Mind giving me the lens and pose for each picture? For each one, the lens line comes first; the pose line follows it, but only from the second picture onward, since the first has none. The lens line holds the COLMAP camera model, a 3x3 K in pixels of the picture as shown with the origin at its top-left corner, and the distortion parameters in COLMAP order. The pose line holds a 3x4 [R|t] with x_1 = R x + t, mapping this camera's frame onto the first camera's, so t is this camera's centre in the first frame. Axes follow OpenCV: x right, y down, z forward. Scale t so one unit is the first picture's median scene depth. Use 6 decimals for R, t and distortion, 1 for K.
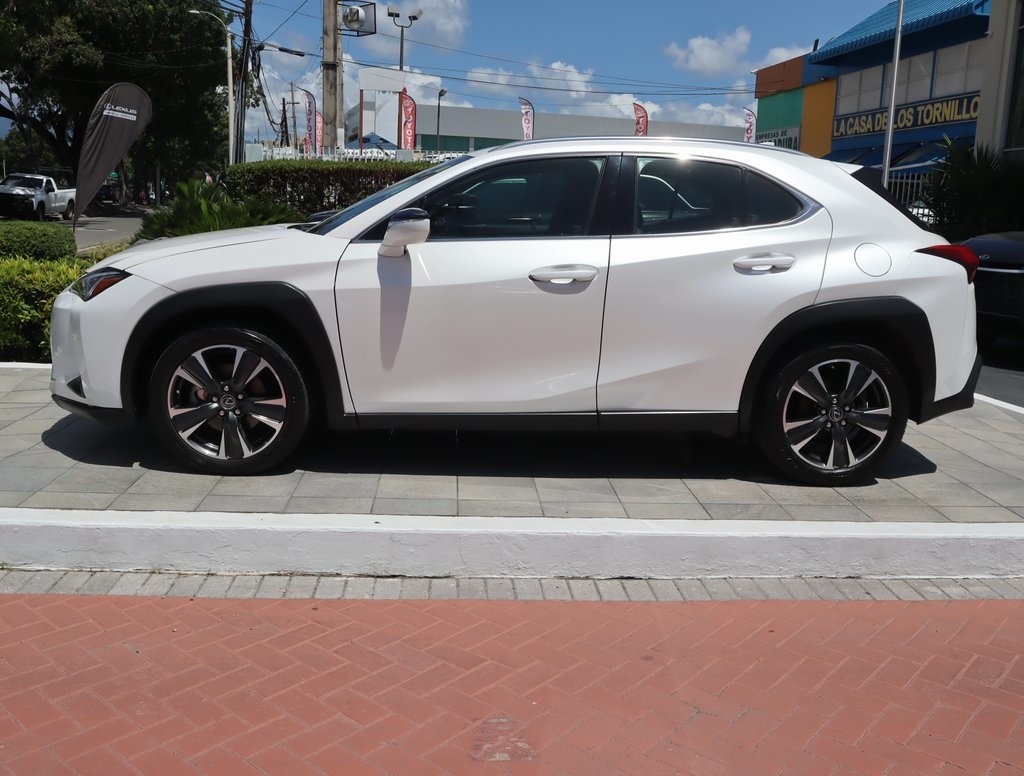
lens RADIAL K [[949.8, 0, 519.2], [0, 949.8, 388.4], [0, 0, 1]] dist [-0.079657, 0.077441]
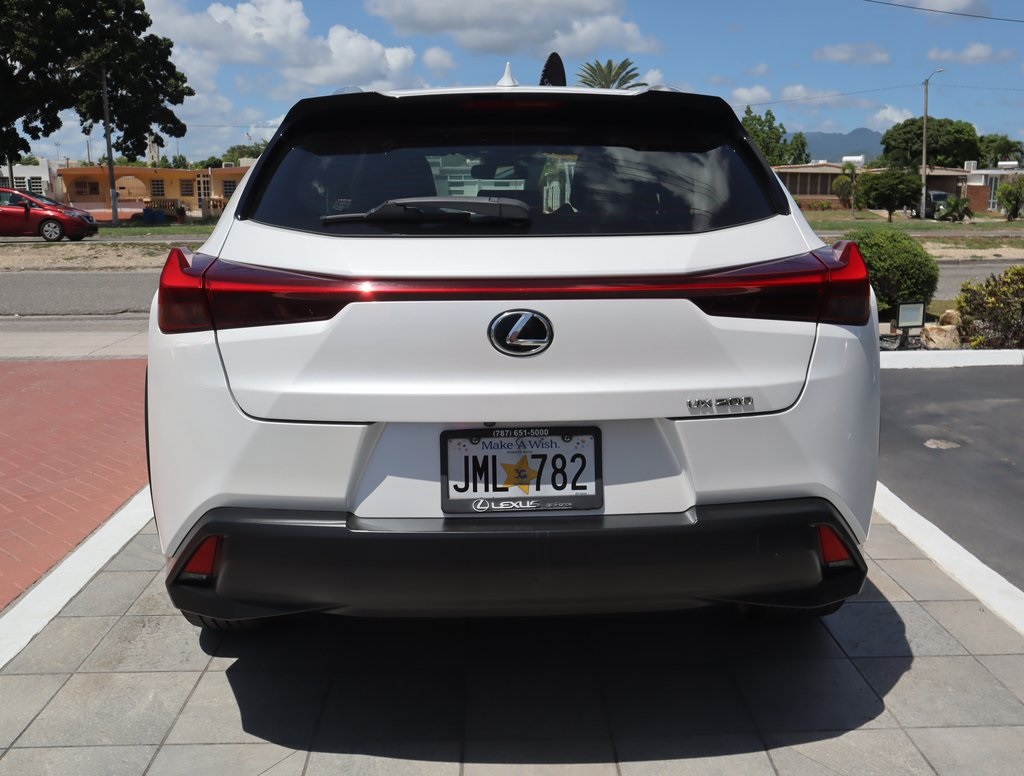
lens RADIAL K [[949.8, 0, 519.2], [0, 949.8, 388.4], [0, 0, 1]] dist [-0.079657, 0.077441]
pose [[-0.045008, 0.168359, -0.984698, 0.967845], [-0.190579, 0.966146, 0.173898, -0.206869], [0.980639, 0.195490, -0.011399, 1.228364]]
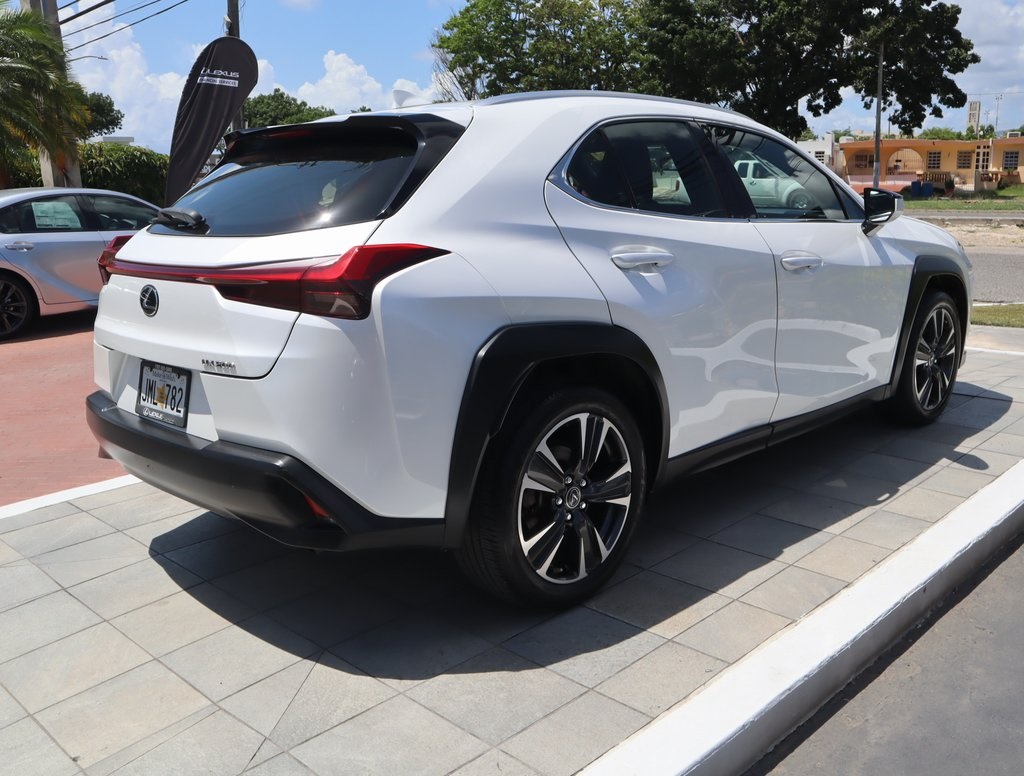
lens RADIAL K [[949.8, 0, 519.2], [0, 949.8, 388.4], [0, 0, 1]] dist [-0.079657, 0.077441]
pose [[-0.752950, 0.128597, -0.645390, 0.768524], [-0.128351, 0.933189, 0.335684, -0.350773], [0.645439, 0.335590, -0.686139, 1.853260]]
